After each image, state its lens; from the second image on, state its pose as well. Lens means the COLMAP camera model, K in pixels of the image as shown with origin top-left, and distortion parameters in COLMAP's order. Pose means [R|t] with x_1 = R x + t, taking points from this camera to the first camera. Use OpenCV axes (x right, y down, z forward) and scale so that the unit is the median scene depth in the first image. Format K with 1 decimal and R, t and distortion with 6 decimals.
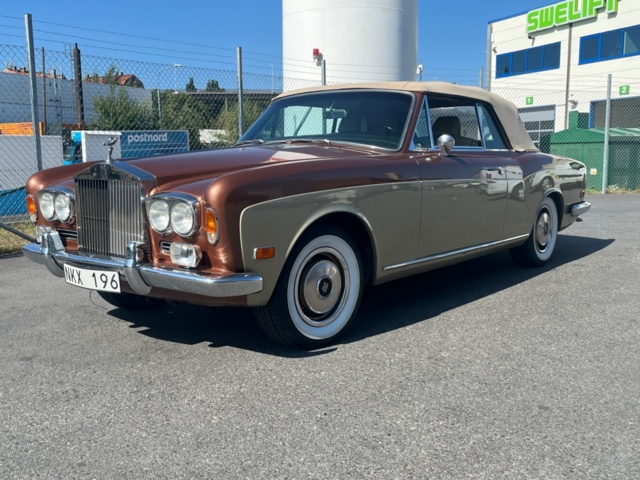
lens RADIAL K [[663.7, 0, 320.0], [0, 663.7, 240.0], [0, 0, 1]] dist [0.011820, 0.021143]
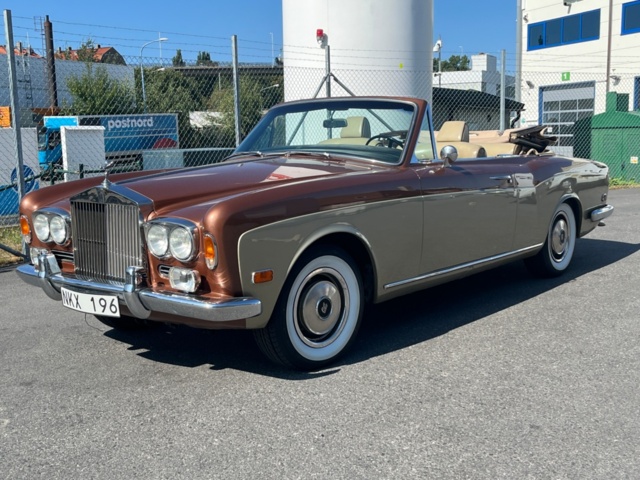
lens RADIAL K [[764.4, 0, 328.1], [0, 764.4, 239.0], [0, 0, 1]] dist [0.023008, -0.007974]
pose [[0.999929, -0.011728, -0.002147, 0.017001], [0.011736, 0.999923, 0.003993, -0.036737], [0.002100, -0.004018, 0.999990, -0.144681]]
